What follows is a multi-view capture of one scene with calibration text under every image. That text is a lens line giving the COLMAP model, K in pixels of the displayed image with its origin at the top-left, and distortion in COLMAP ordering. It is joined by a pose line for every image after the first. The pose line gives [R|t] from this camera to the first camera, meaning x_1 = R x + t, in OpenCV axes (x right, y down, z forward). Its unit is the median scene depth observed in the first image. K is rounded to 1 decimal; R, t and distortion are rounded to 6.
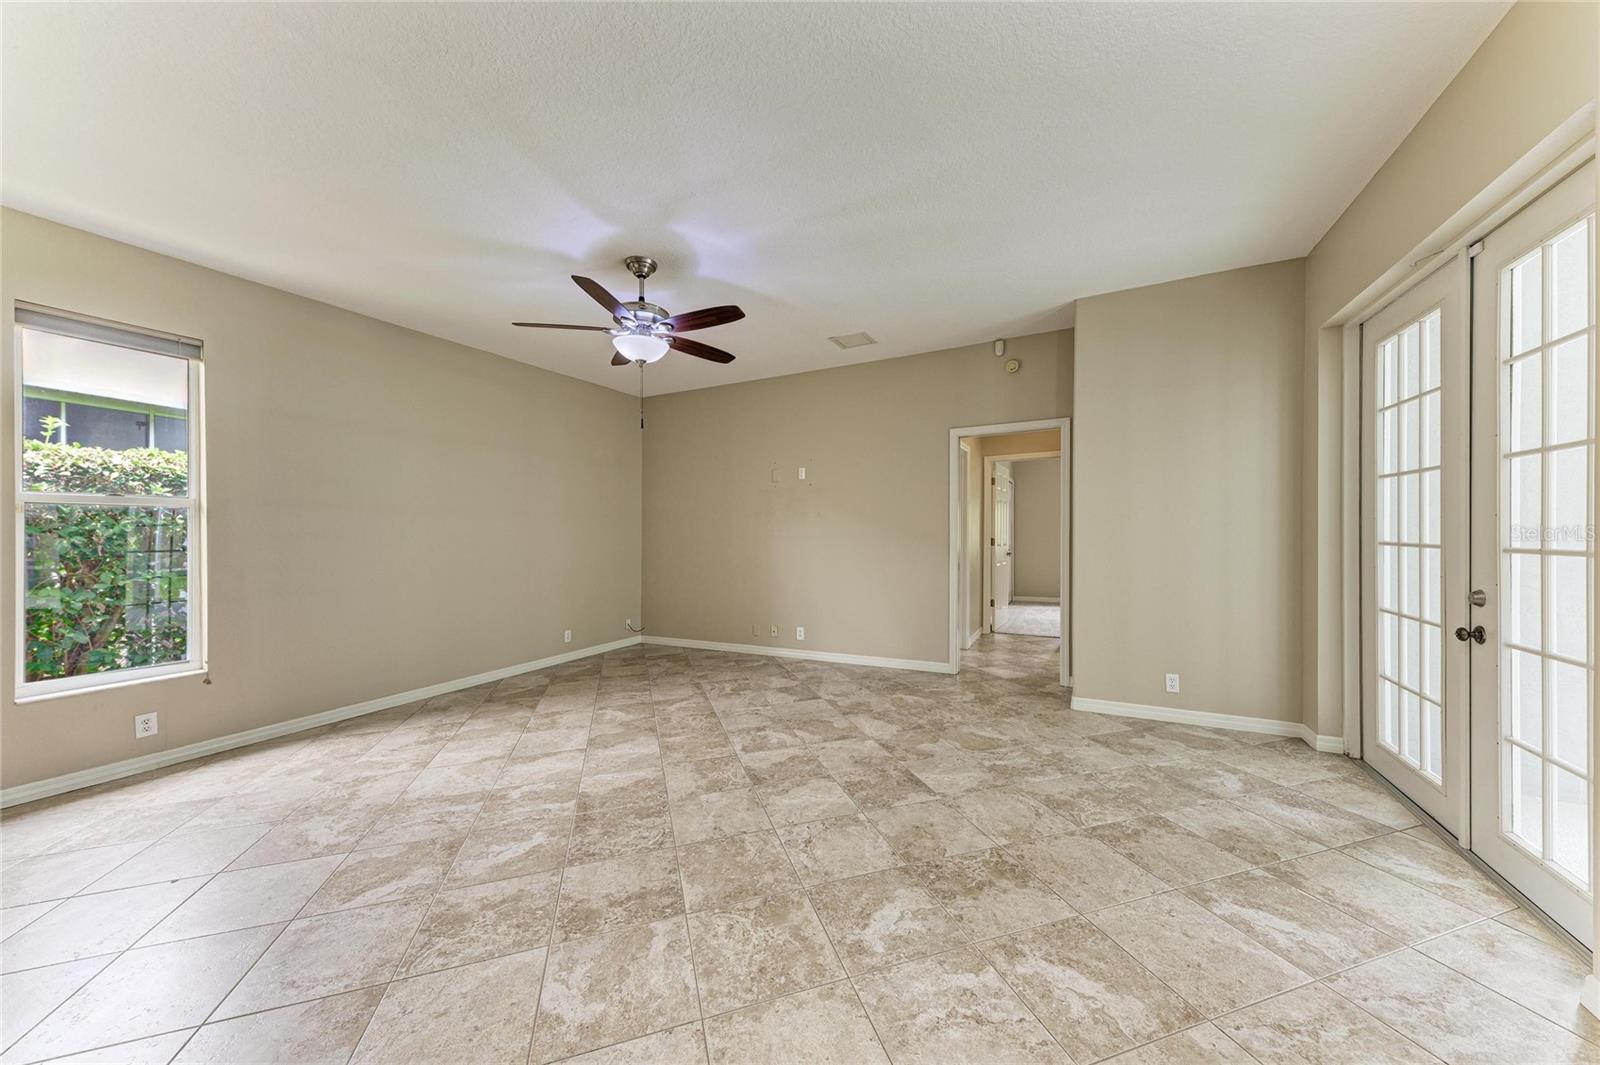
lens RADIAL K [[548.8, 0, 800.0], [0, 548.8, 532.5], [0, 0, 1]] dist [0.023207, -0.006165]
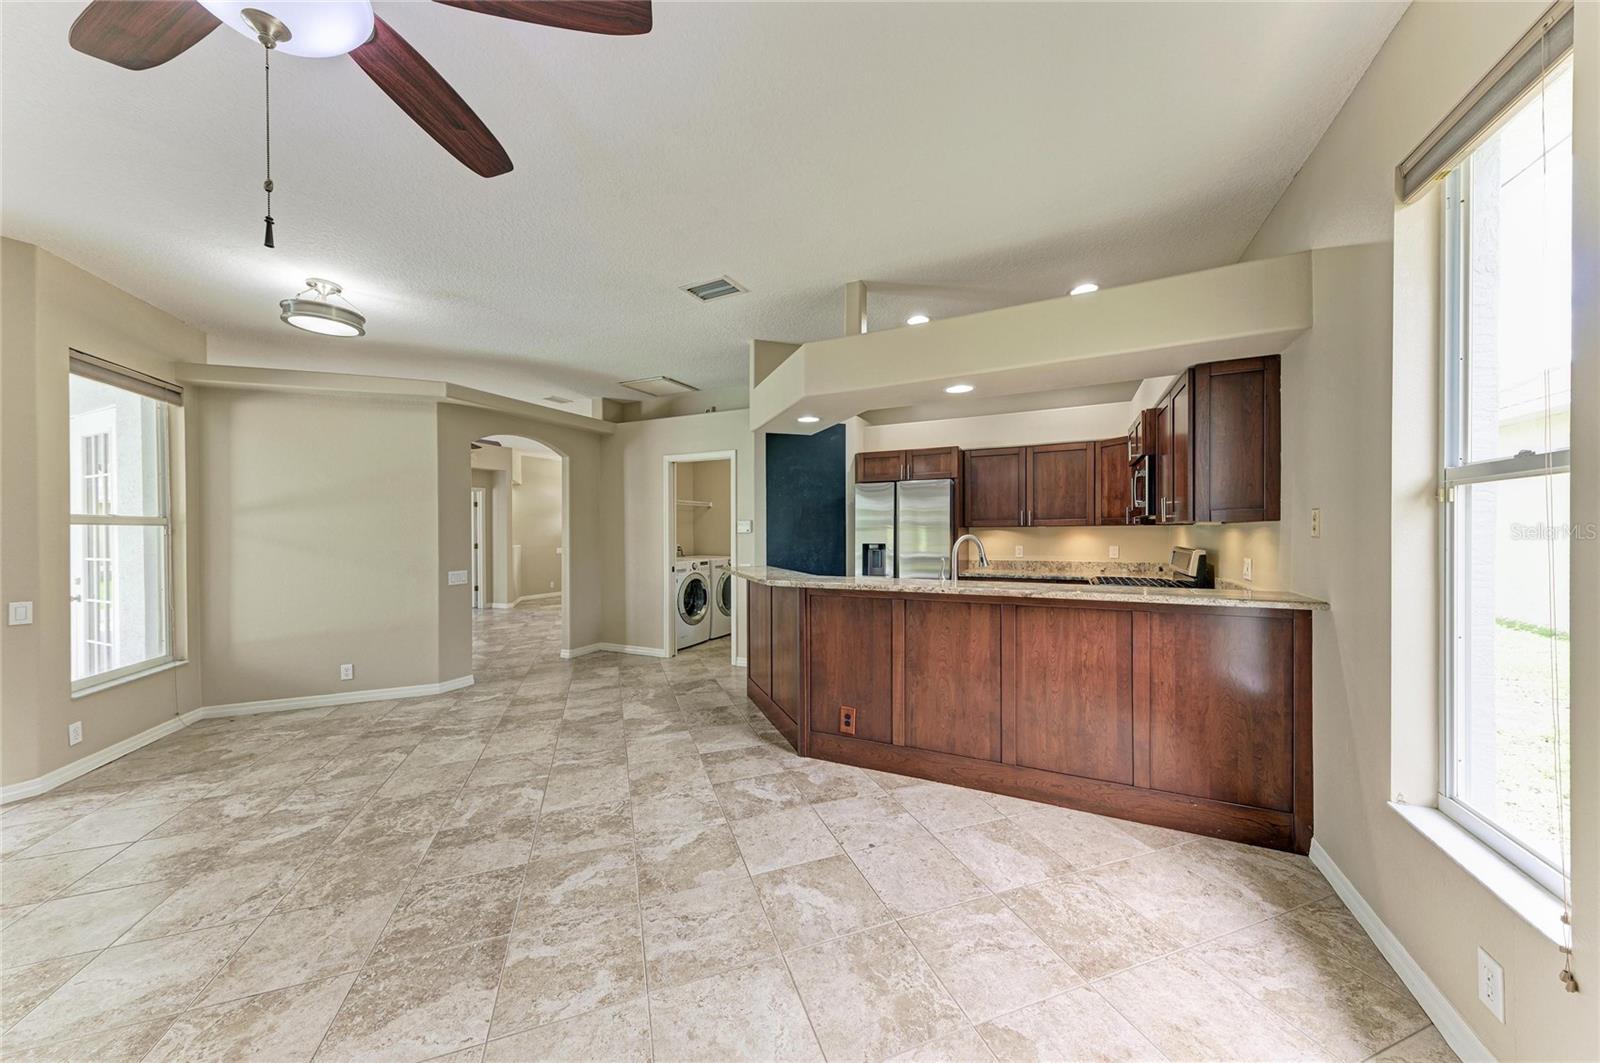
lens RADIAL K [[540.1, 0, 800.8], [0, 540.1, 534.4], [0, 0, 1]] dist [0.022582, -0.005921]
pose [[-0.998978, 0.022064, -0.039450, -0.601141], [0.021846, 0.999744, 0.005940, -0.017216], [0.039571, 0.005072, -0.999204, 1.348871]]
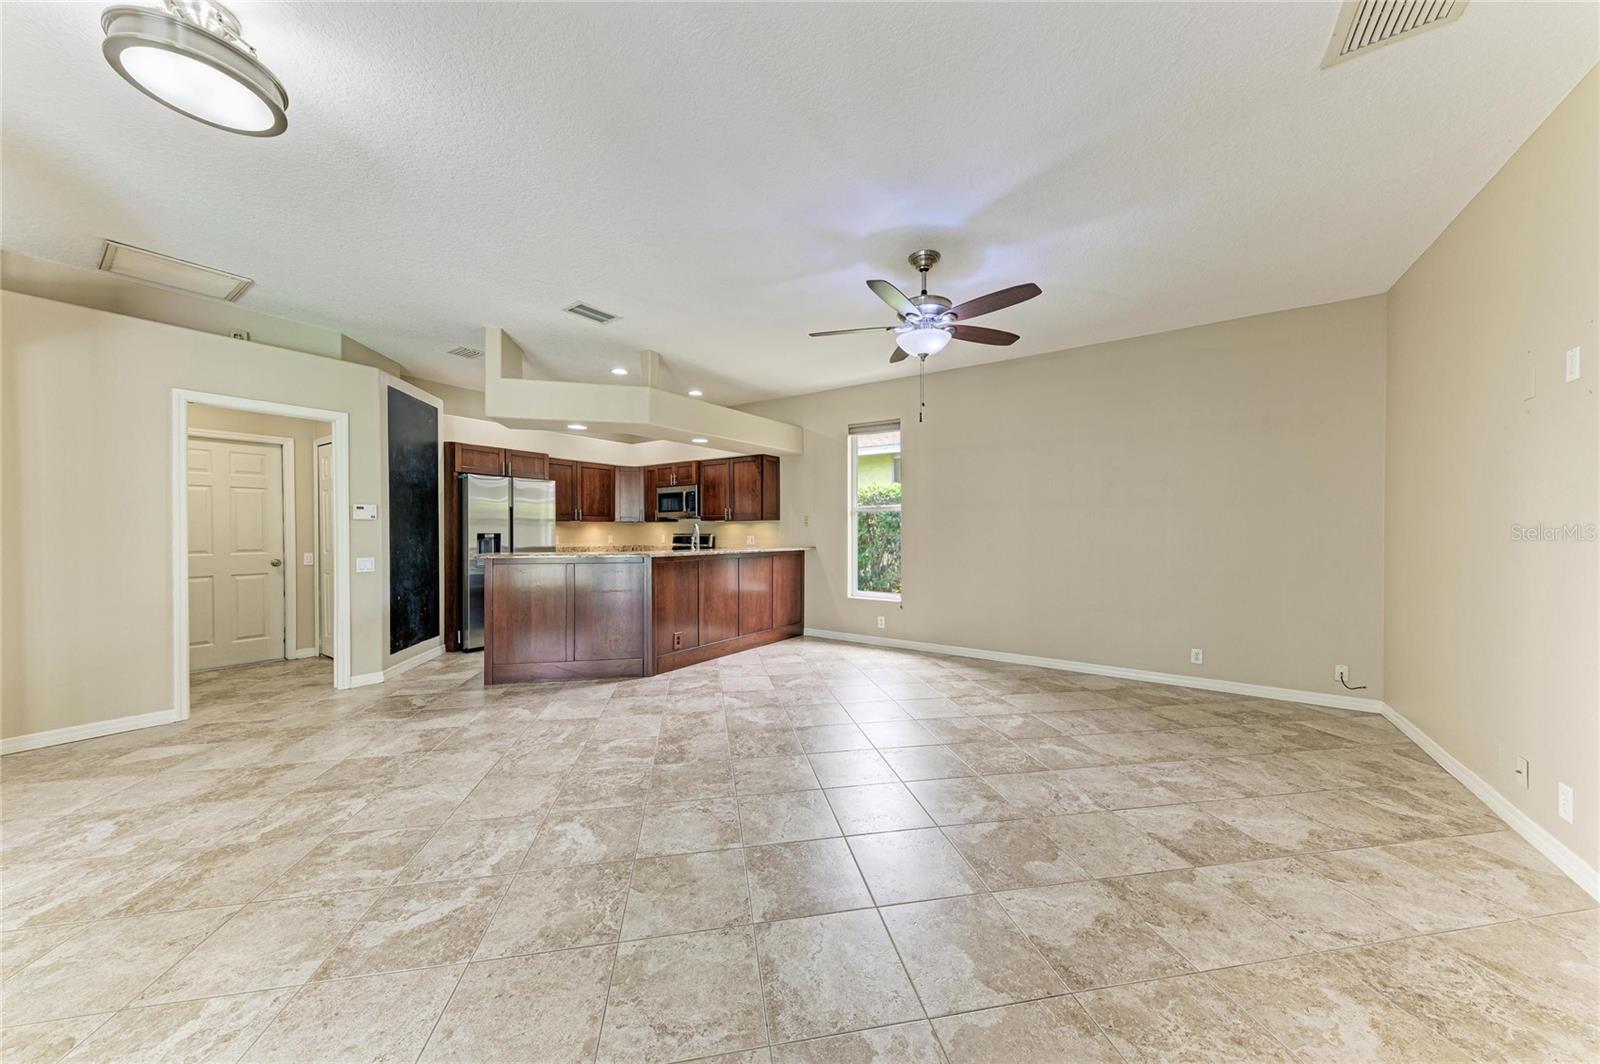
lens RADIAL K [[540.1, 0, 800.8], [0, 540.1, 534.9], [0, 0, 1]] dist [0.022582, -0.005921]
pose [[-0.125293, 0.021988, -0.991876, 0.726561], [0.001412, 0.999757, 0.021985, -0.006210], [0.992119, 0.001354, -0.125294, 0.918599]]
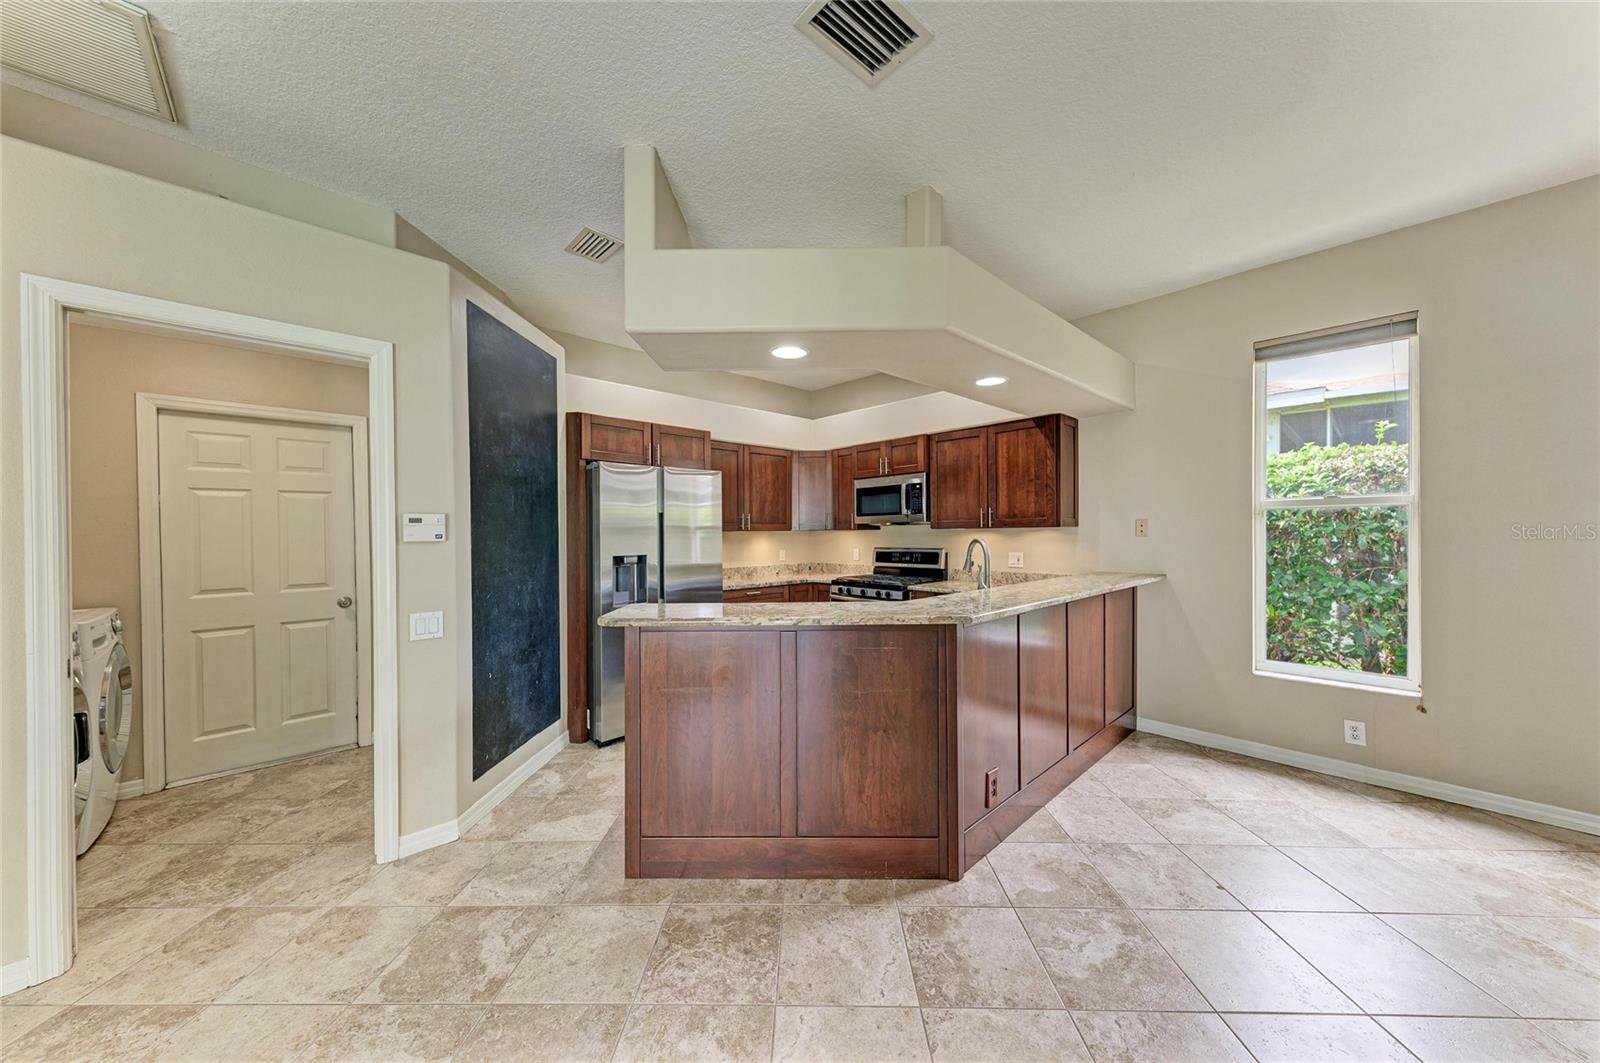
lens RADIAL K [[543.6, 0, 804.9], [0, 543.6, 531.1], [0, 0, 1]] dist [0.021529, -0.005775]
pose [[-0.324353, 0.016371, -0.945795, 0.043082], [0.015384, 0.999809, 0.012030, -0.031243], [0.945811, -0.010648, -0.324543, 0.395771]]
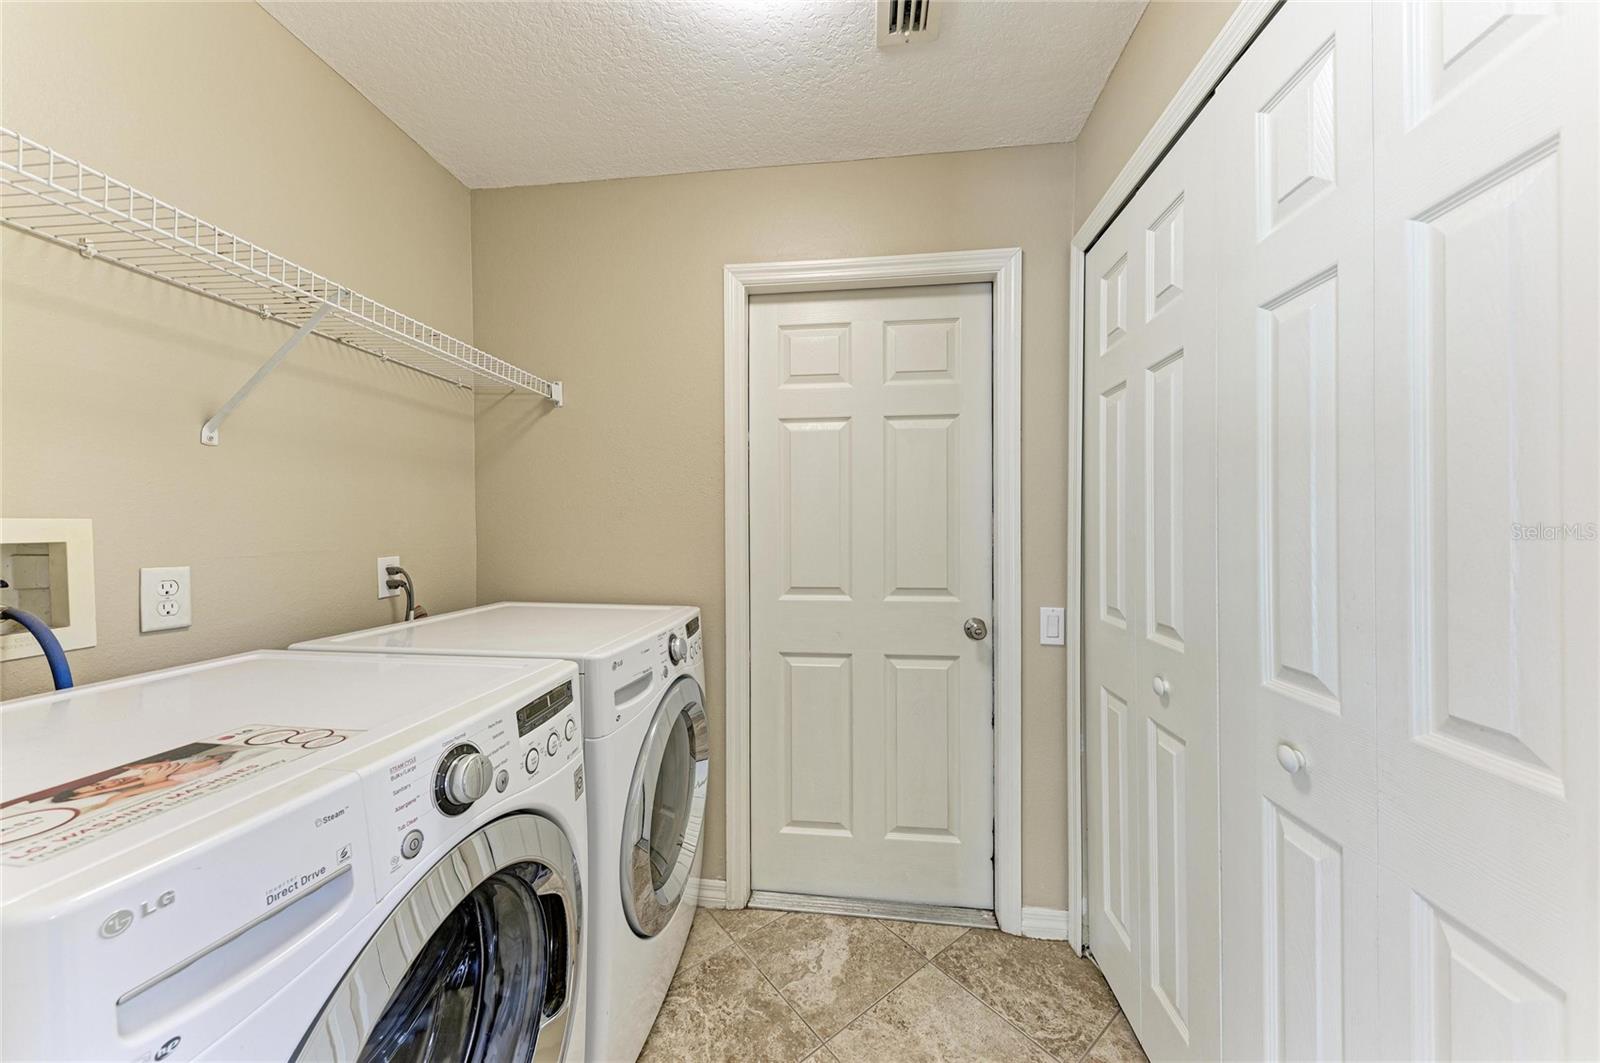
lens RADIAL K [[548.8, 0, 800.0], [0, 548.8, 531.5], [0, 0, 1]] dist [0.023207, -0.006165]
pose [[-0.938072, 0.012974, -0.346197, -0.341274], [0.010099, 0.999898, 0.010108, 0.003531], [0.346292, 0.005986, -0.938108, -0.379563]]
